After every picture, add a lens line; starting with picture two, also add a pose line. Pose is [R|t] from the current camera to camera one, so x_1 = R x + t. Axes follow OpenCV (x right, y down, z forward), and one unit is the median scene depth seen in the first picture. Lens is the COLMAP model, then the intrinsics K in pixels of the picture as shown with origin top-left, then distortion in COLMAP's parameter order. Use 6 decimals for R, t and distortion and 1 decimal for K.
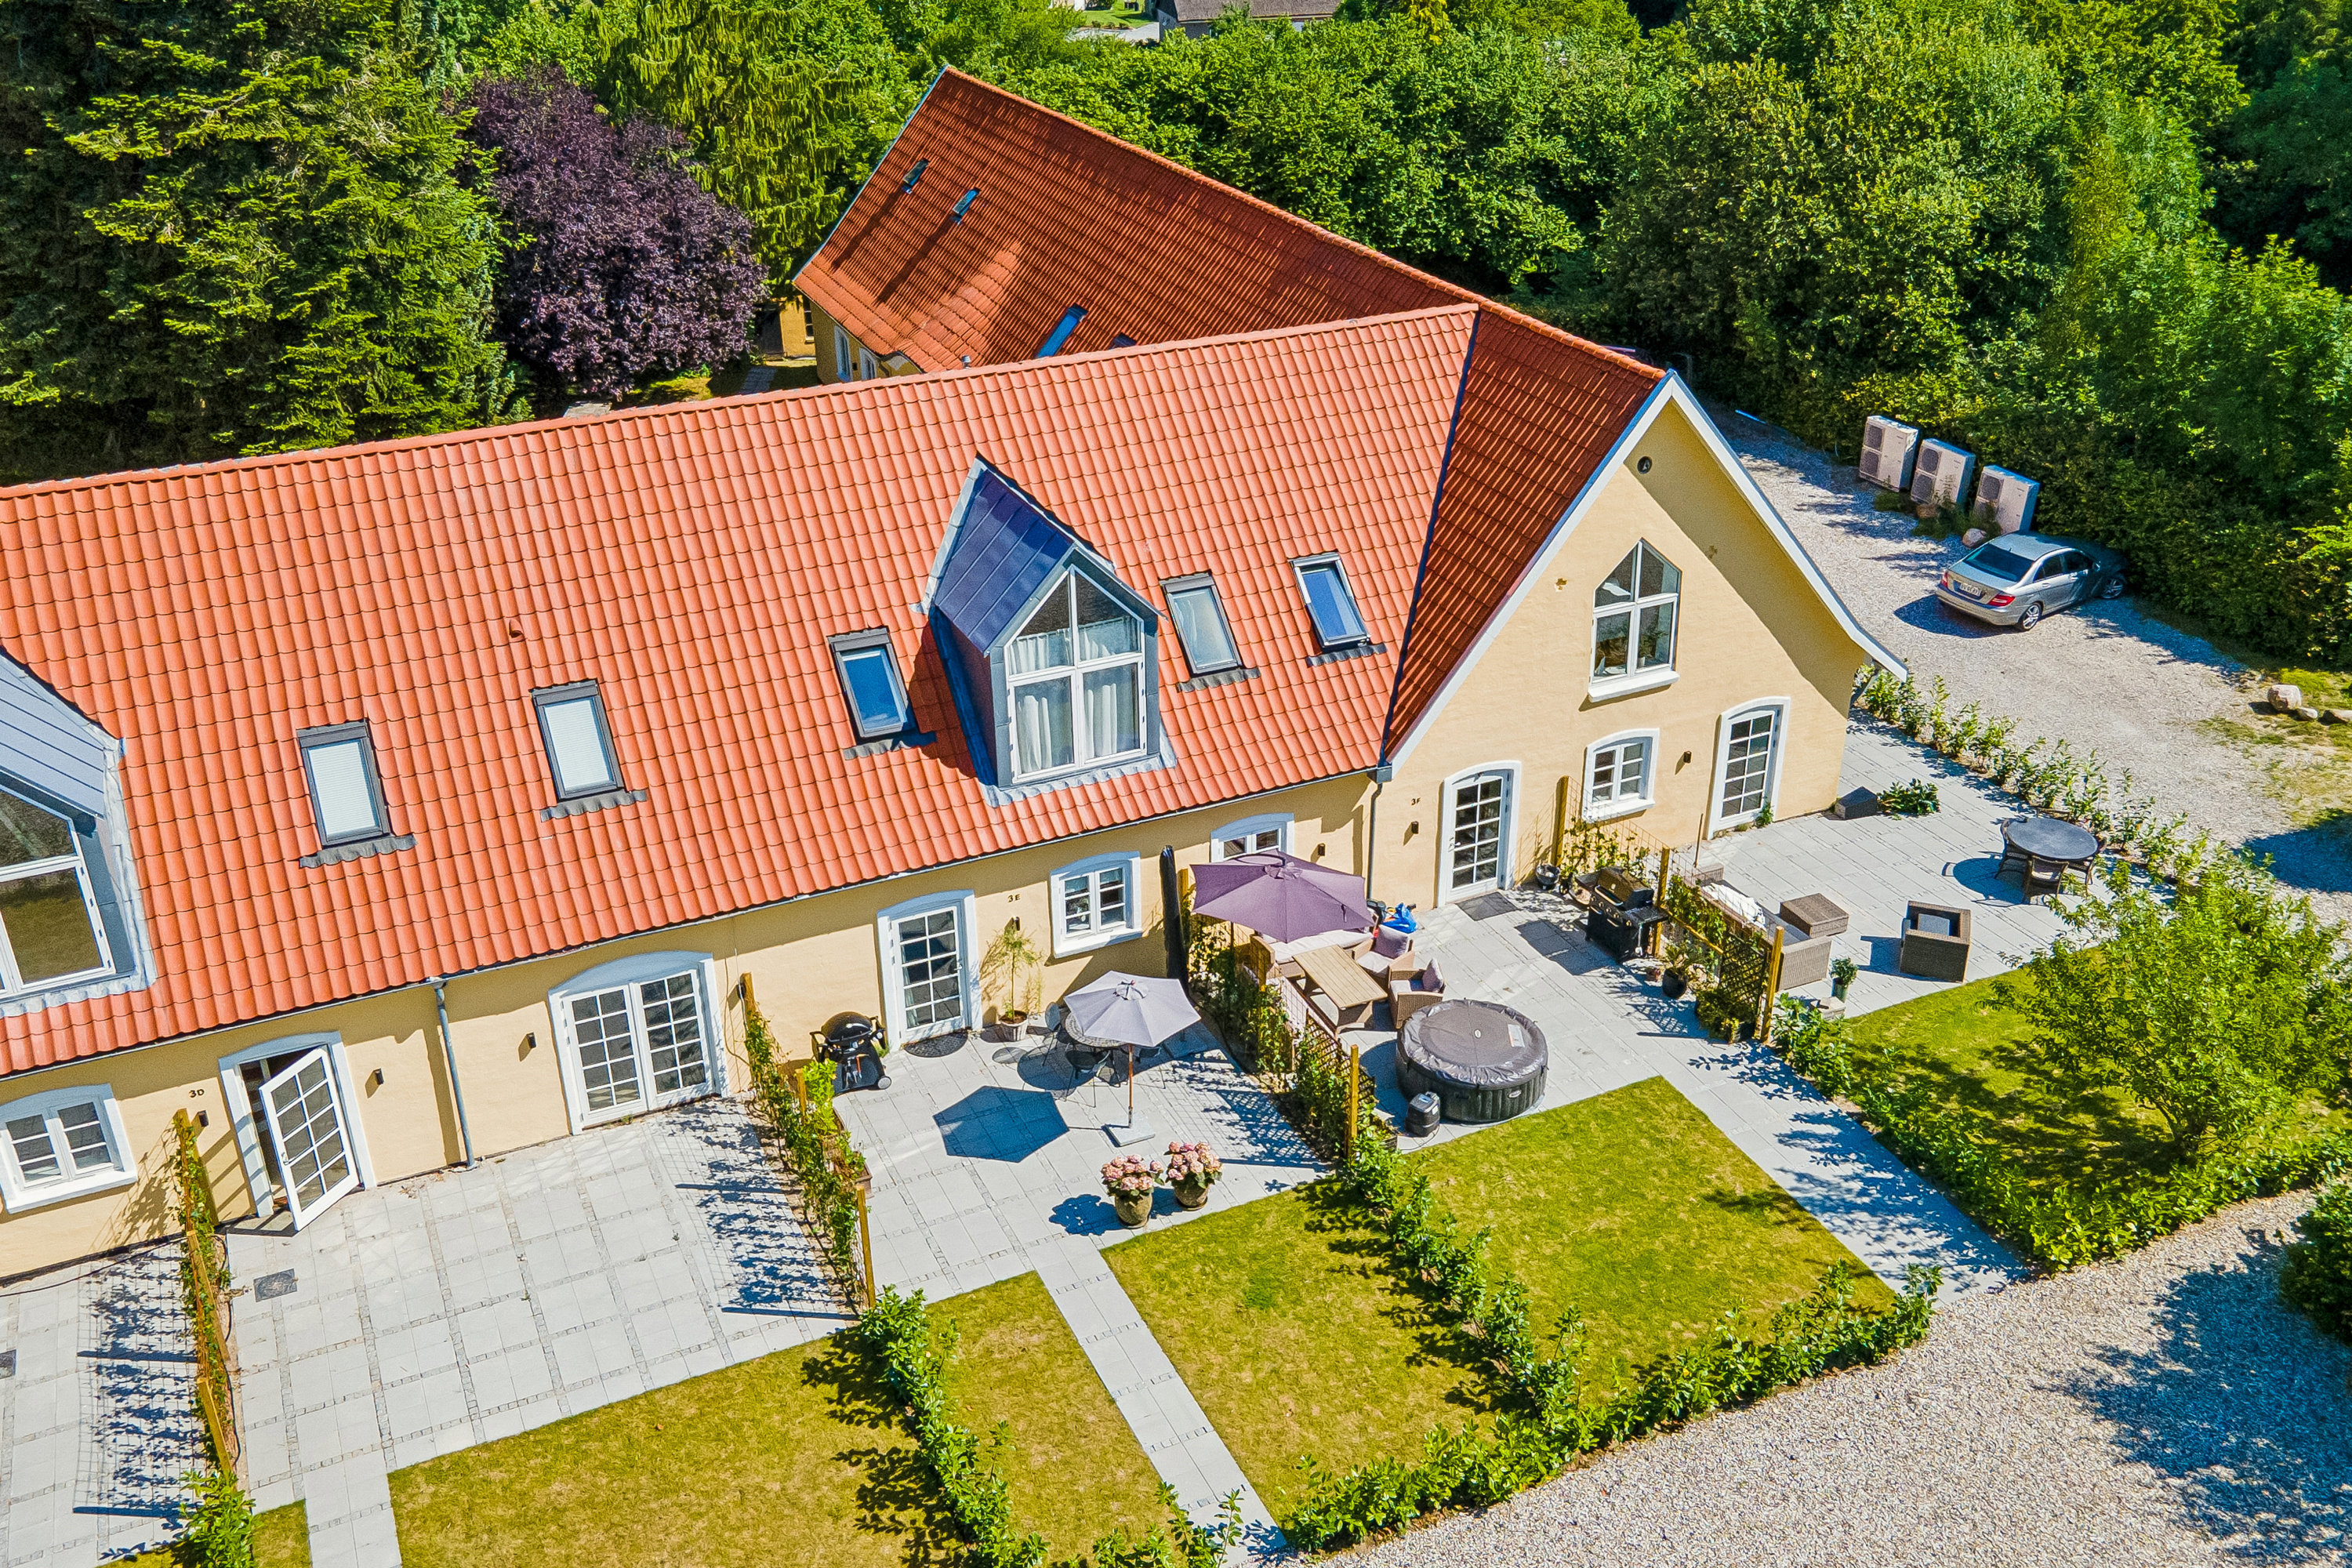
lens RADIAL K [[2108.7, 0, 1176.0], [0, 2108.7, 784.0], [0, 0, 1]] dist [0.003531, 0.086682]
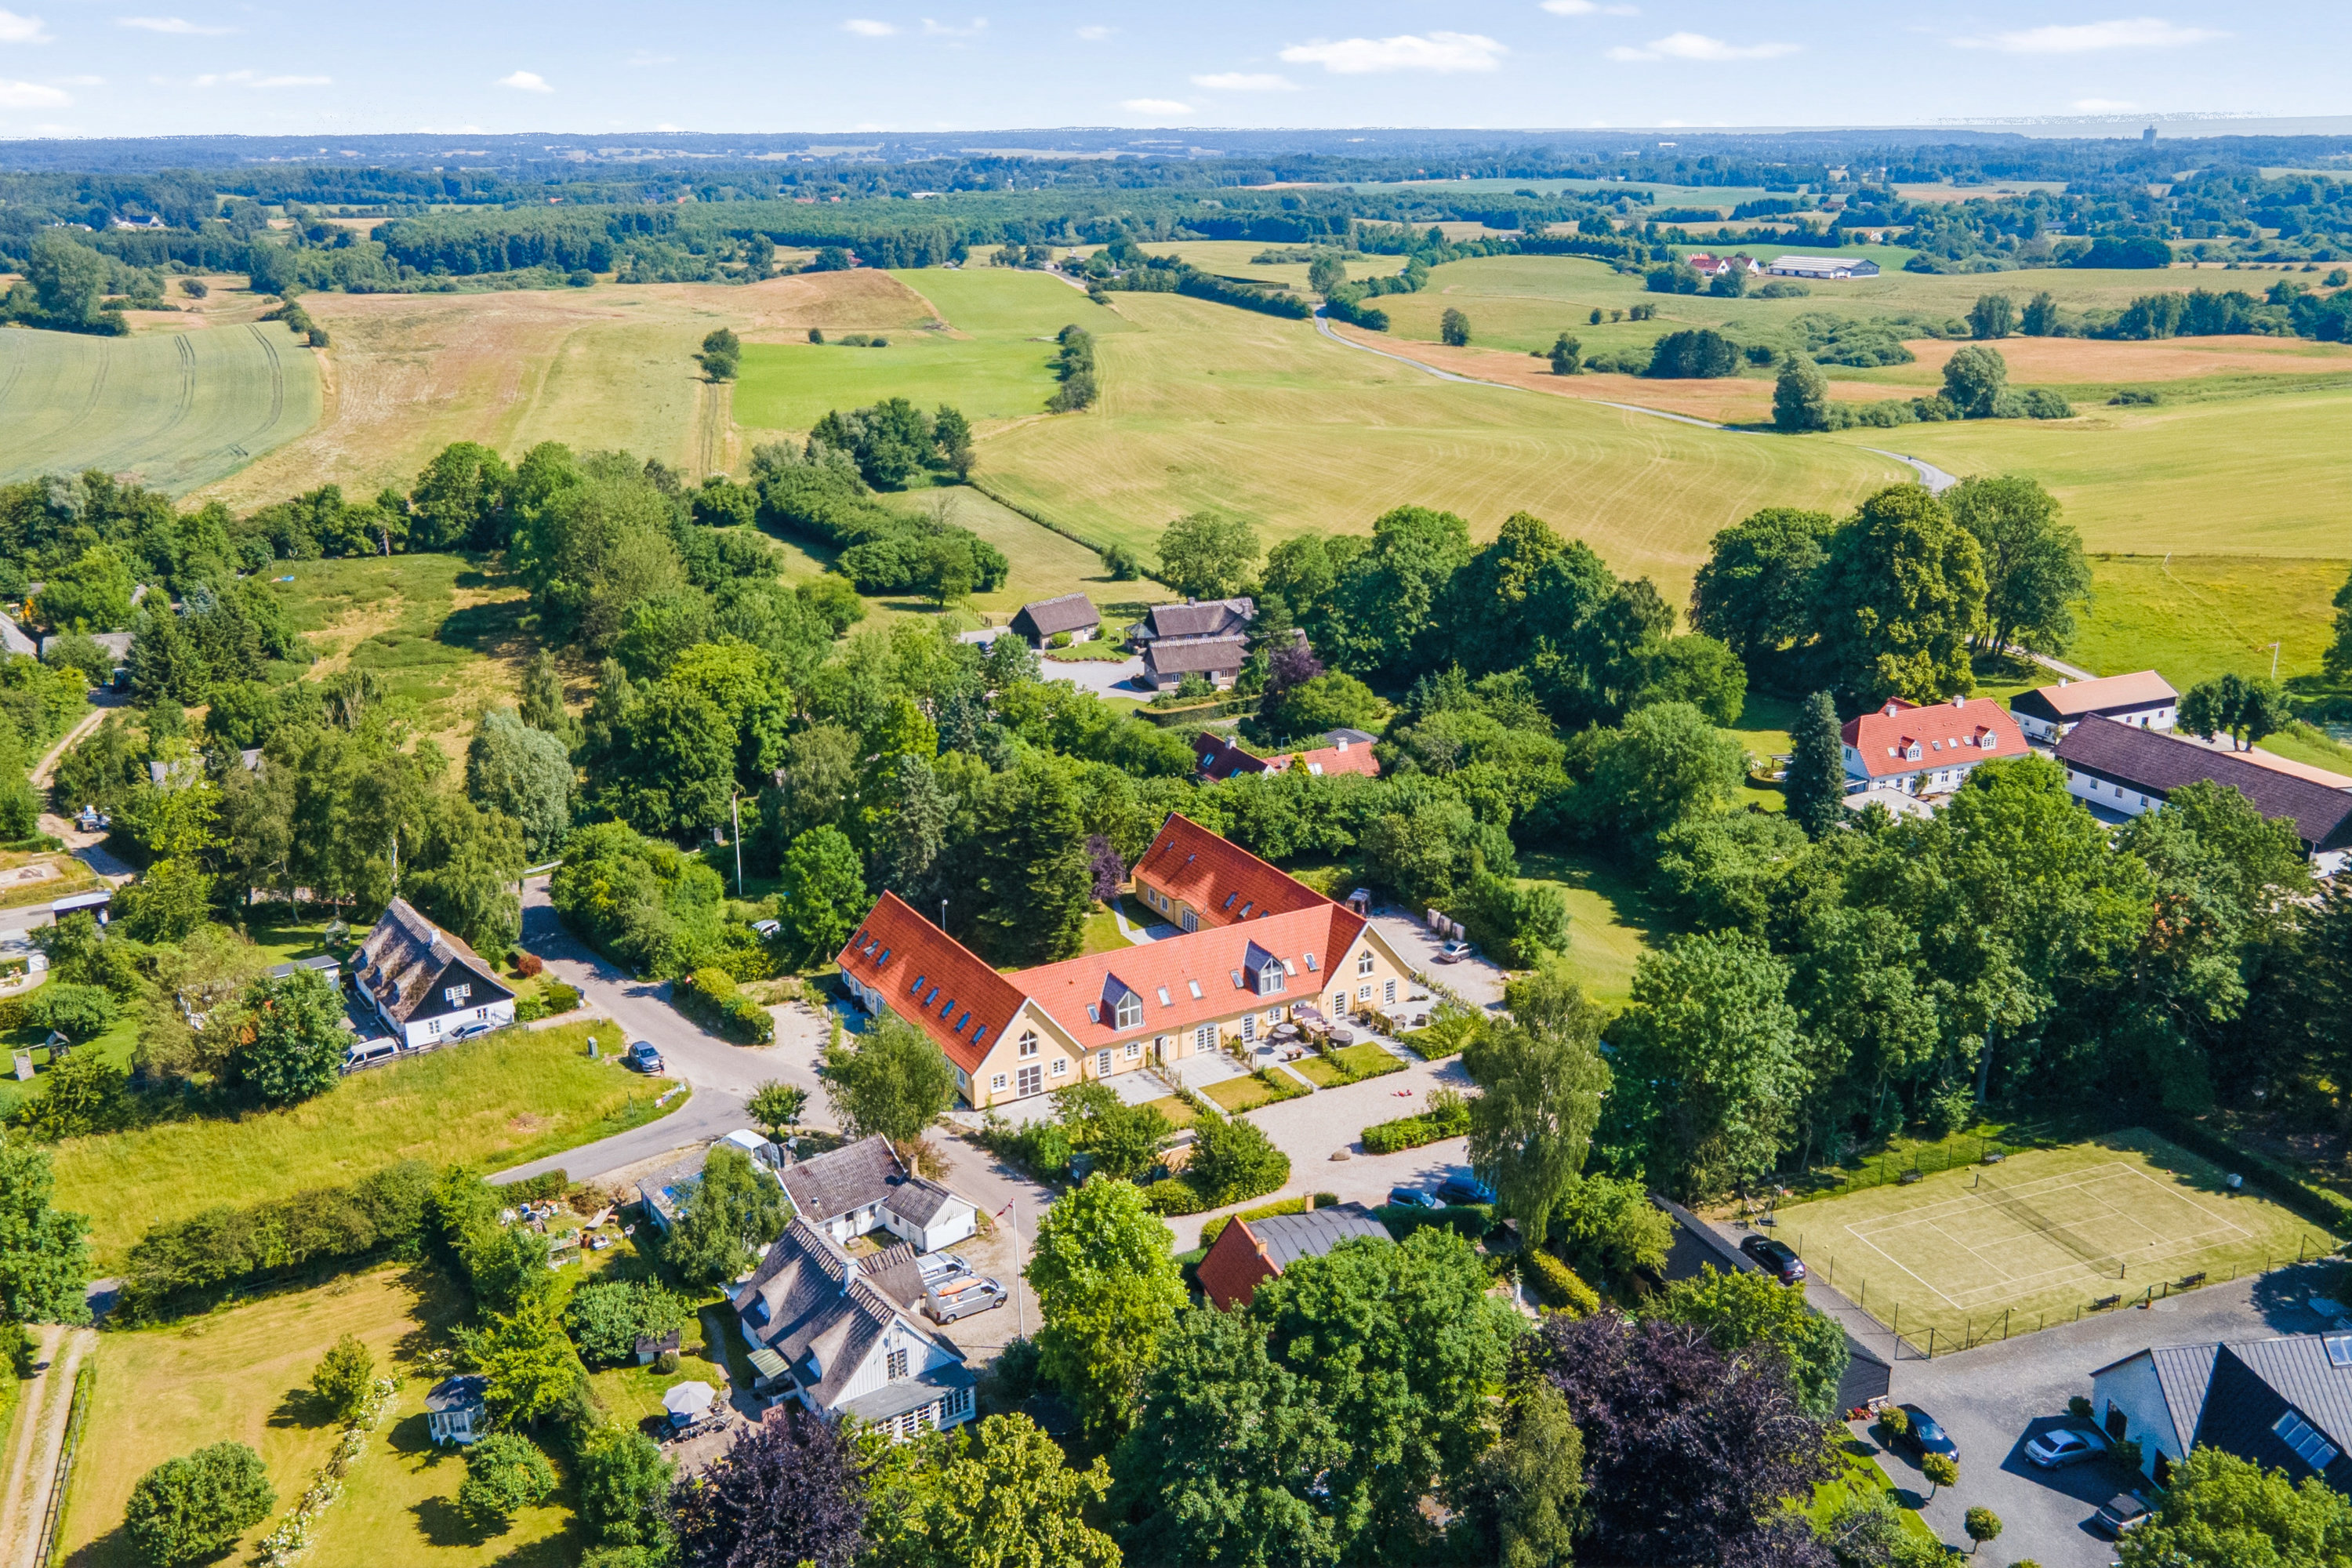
lens RADIAL K [[1959.8, 0, 1176.0], [0, 1959.8, 784.0], [0, 0, 1]] dist [0.058475, -0.006498]
pose [[0.996098, -0.023296, 0.085127, -0.668190], [0.037489, 0.984876, -0.169154, 0.293925], [-0.079899, 0.171686, 0.981906, -3.881377]]
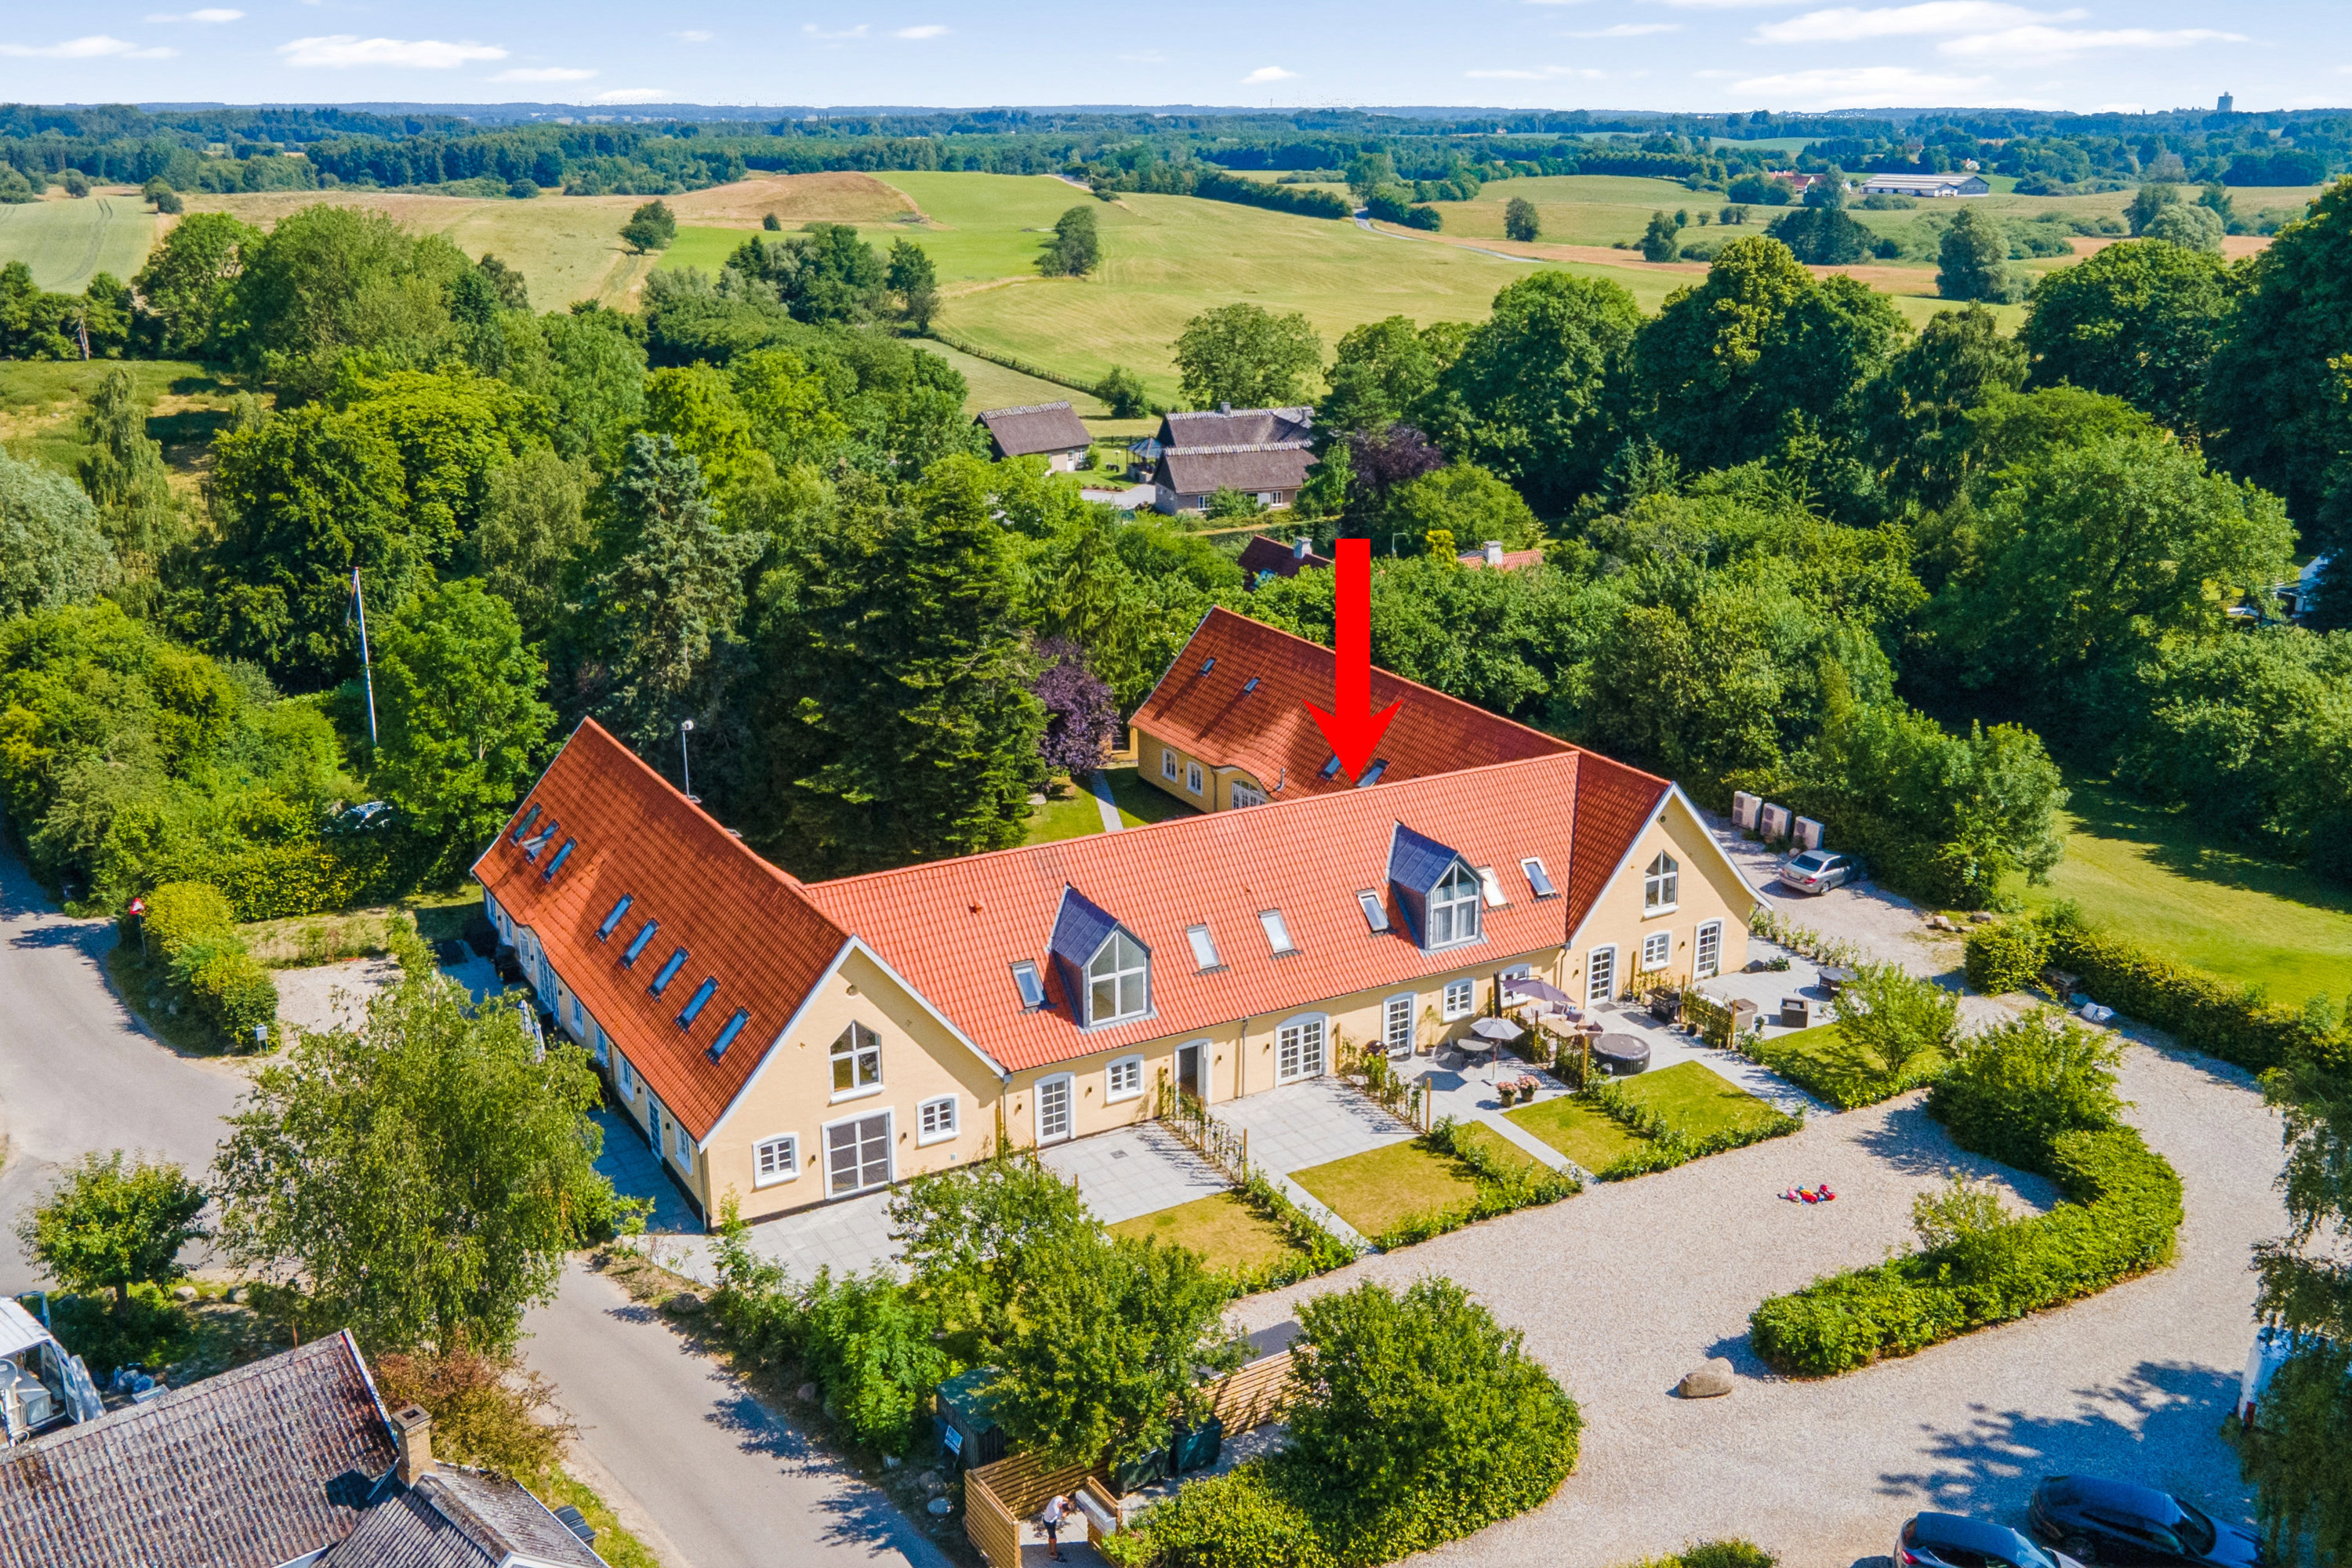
lens RADIAL K [[2108.7, 0, 1176.0], [0, 2108.7, 784.0], [0, 0, 1]] dist [0.003531, 0.086682]
pose [[0.996639, -0.014269, 0.080662, -0.501853], [0.027607, 0.985612, -0.166754, 0.187581], [-0.077122, 0.168420, 0.982694, -1.273084]]
